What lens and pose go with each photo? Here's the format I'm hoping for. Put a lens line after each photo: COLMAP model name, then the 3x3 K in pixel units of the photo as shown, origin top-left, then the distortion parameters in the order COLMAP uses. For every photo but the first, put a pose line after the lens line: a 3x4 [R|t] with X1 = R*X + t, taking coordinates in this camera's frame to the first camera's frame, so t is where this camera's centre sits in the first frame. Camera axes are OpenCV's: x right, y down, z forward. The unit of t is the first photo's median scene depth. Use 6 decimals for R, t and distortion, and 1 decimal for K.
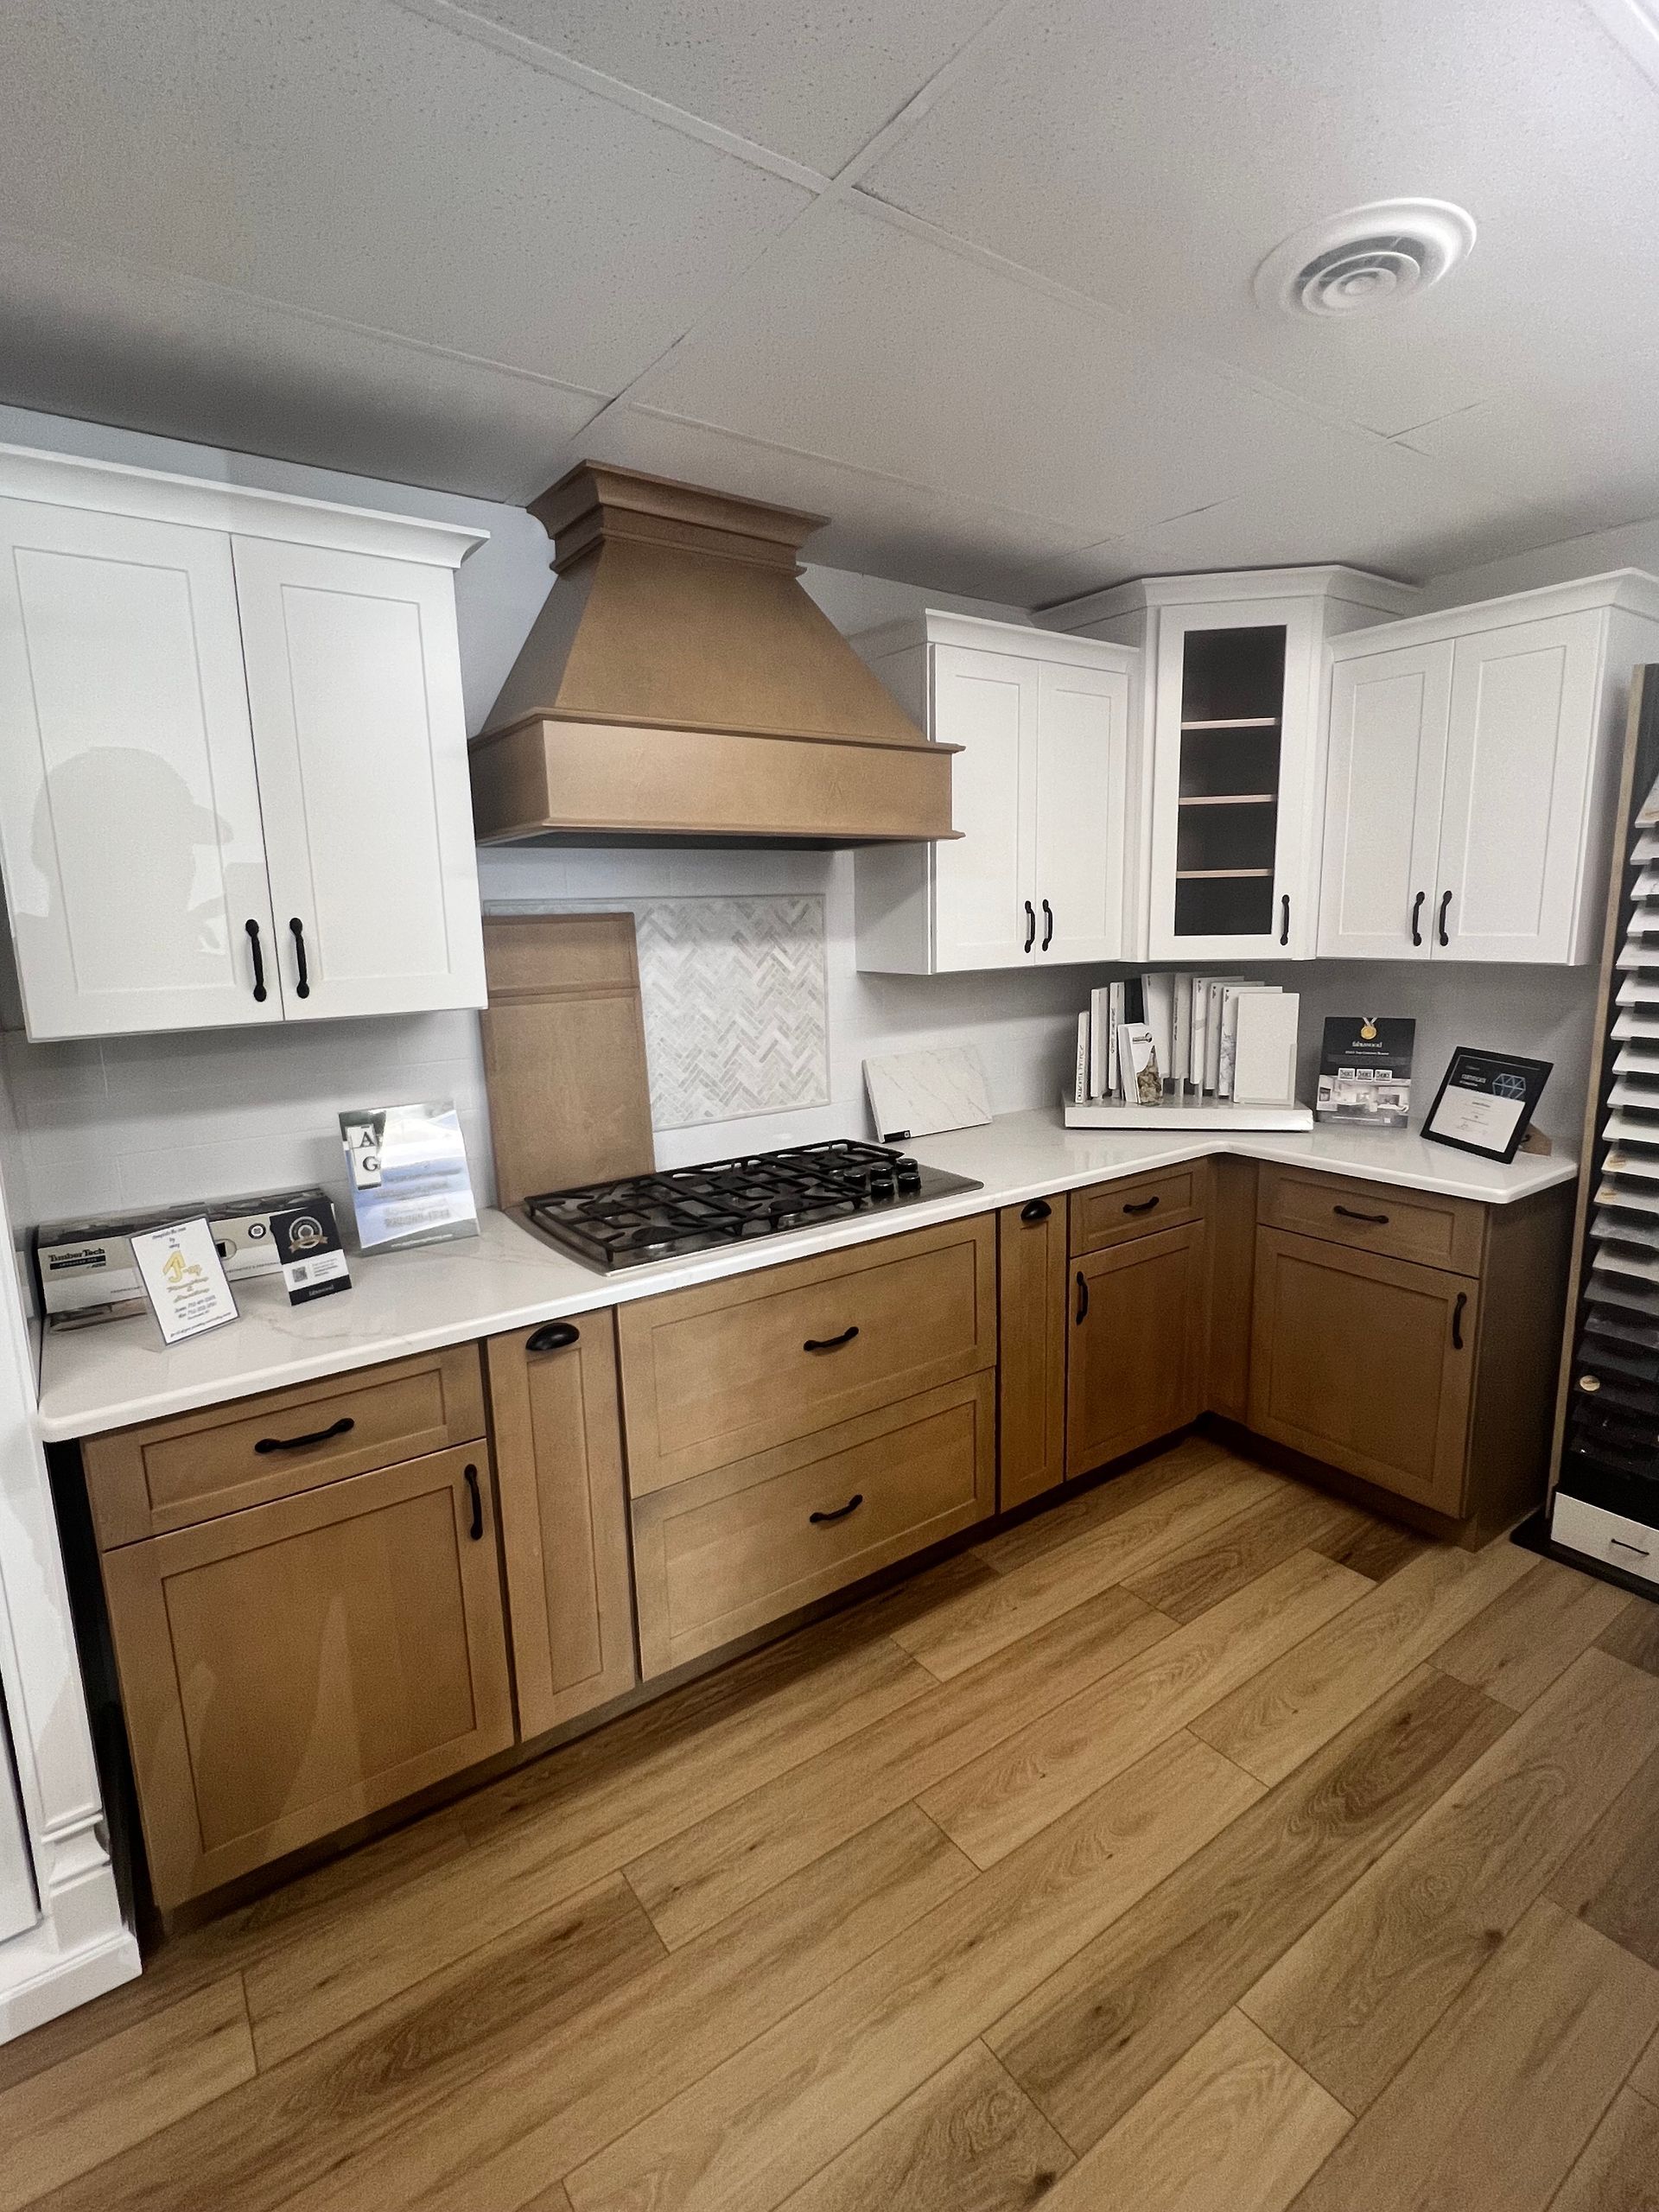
lens RADIAL K [[1064.5, 0, 829.5], [0, 1064.5, 1106.0], [0, 0, 1]] dist [-0.002523, -0.000645]
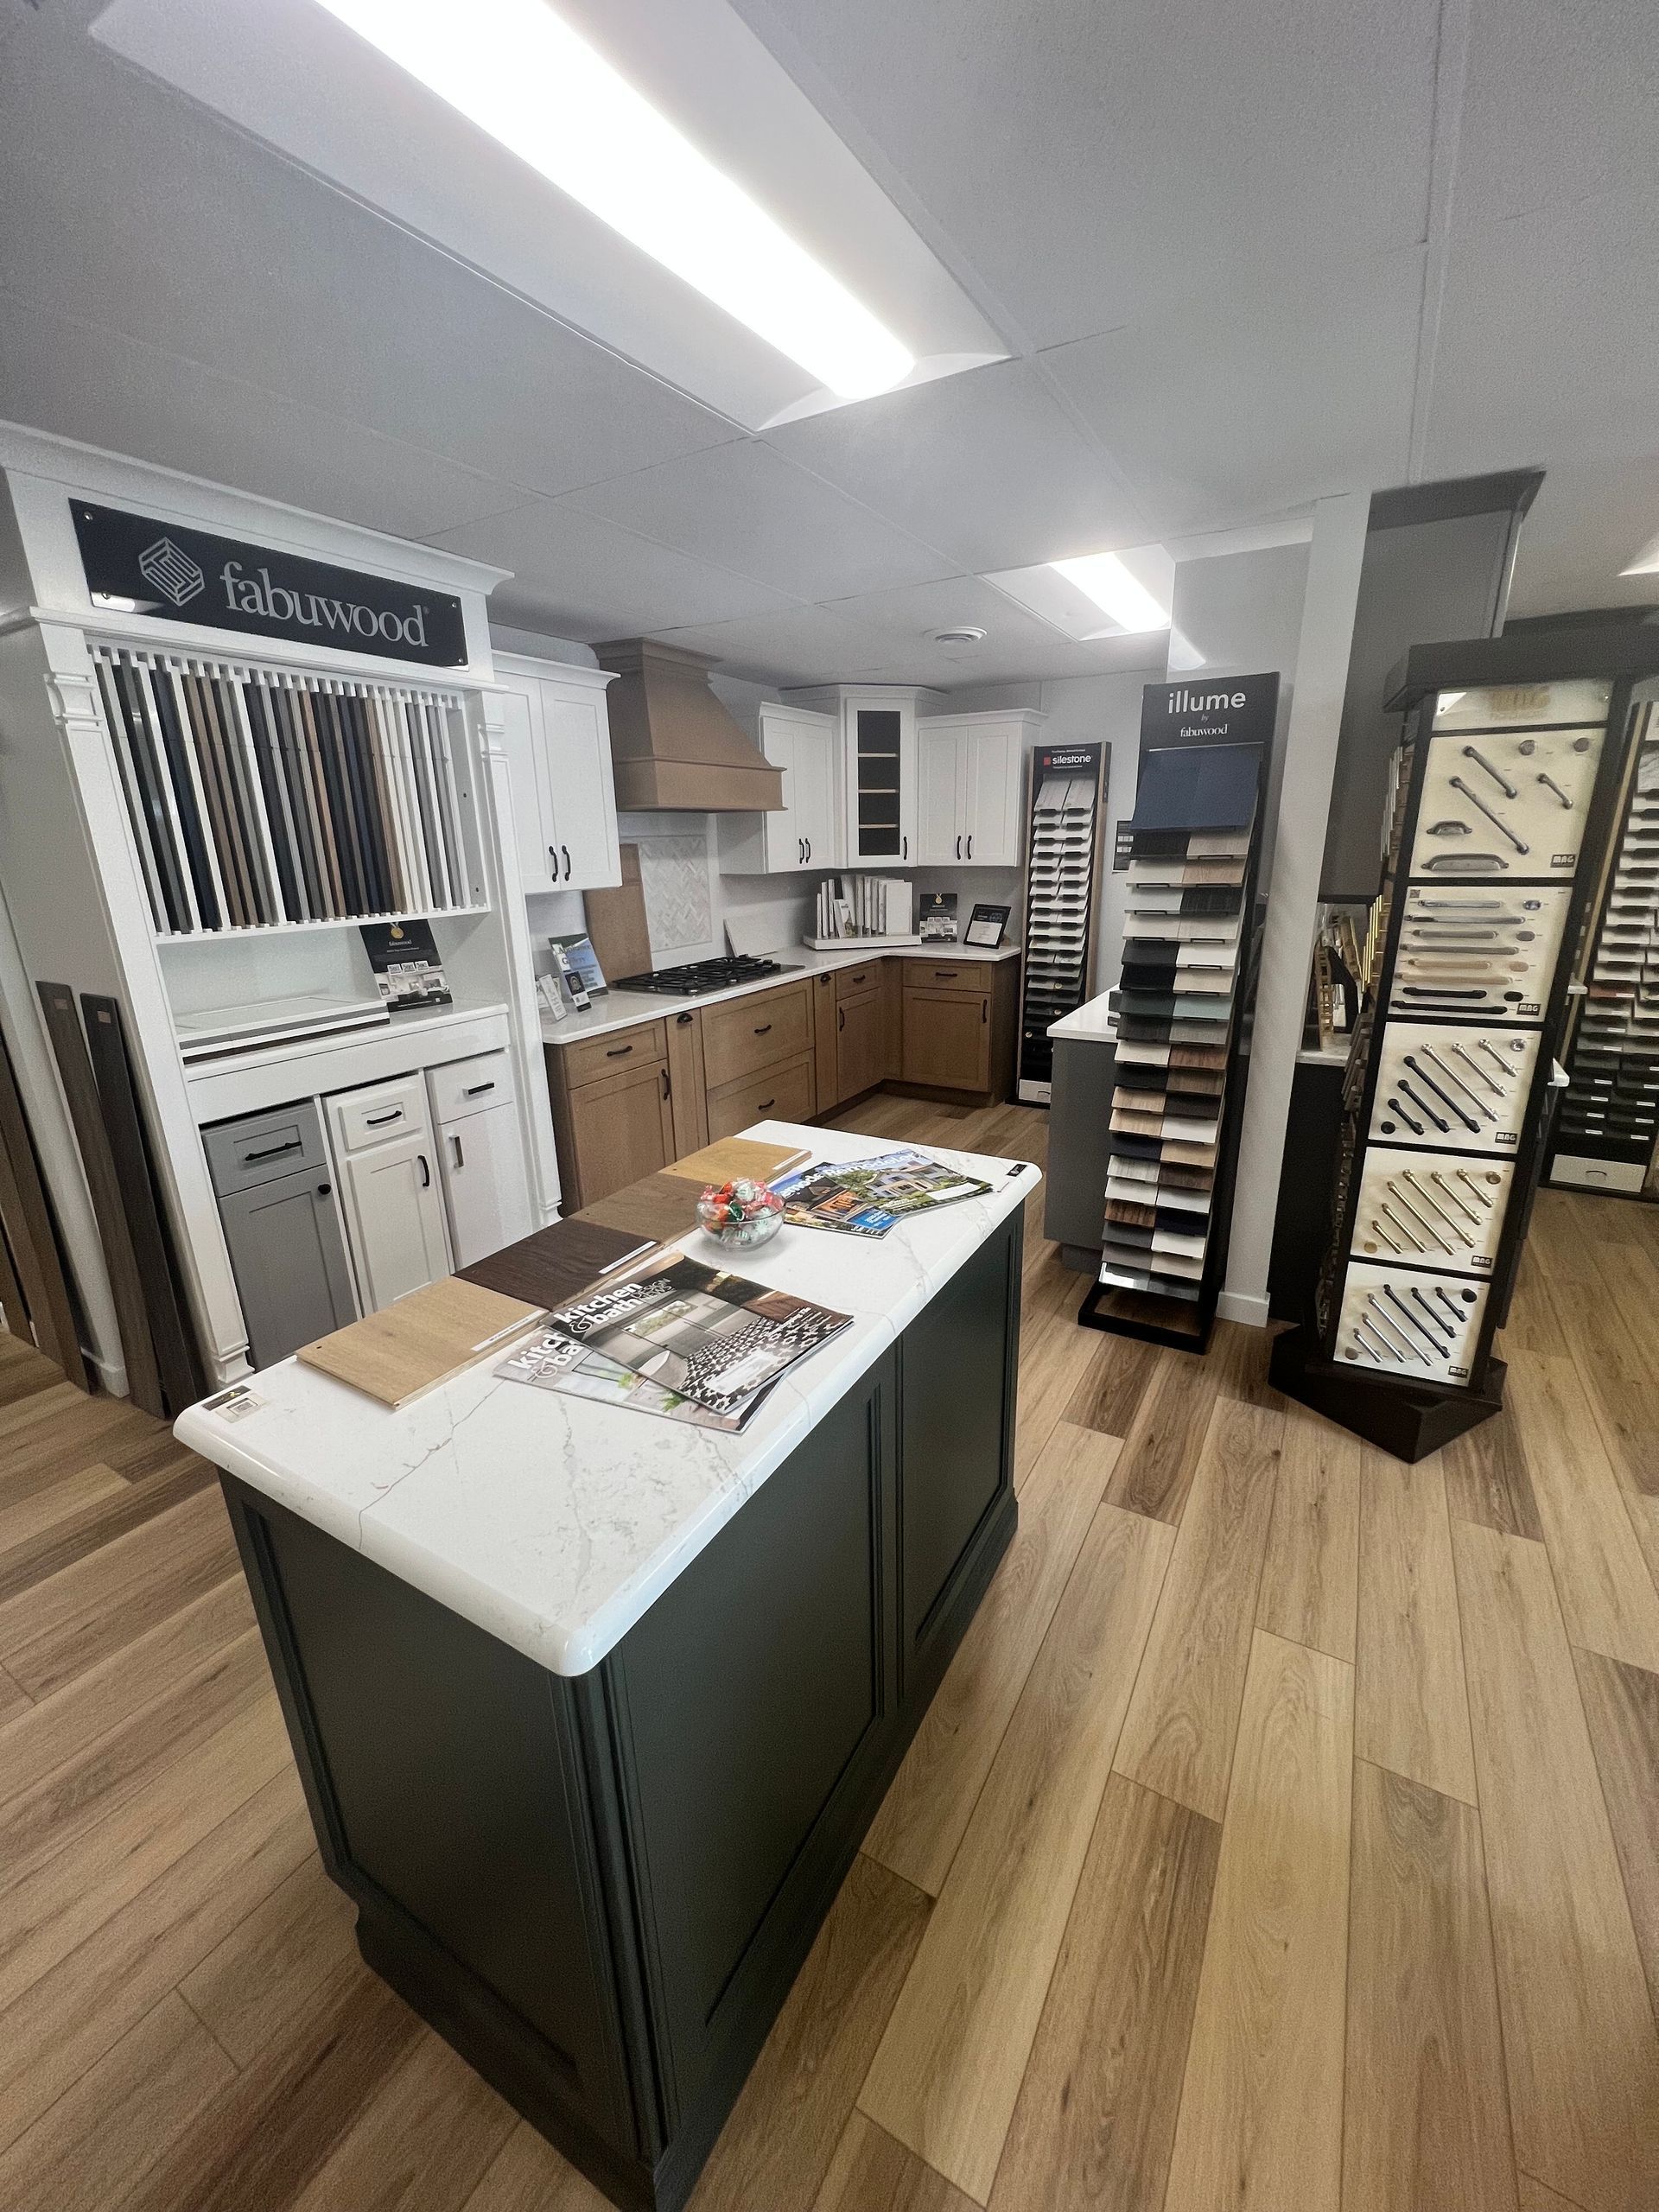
lens RADIAL K [[887.0, 0, 830.6], [0, 887.0, 1100.3], [0, 0, 1]] dist [-0.000664, 0.000363]
pose [[0.912893, -0.110445, 0.392973, -0.515070], [0.070434, 0.990881, 0.114866, 0.126417], [-0.402075, -0.077182, 0.912348, -0.685585]]
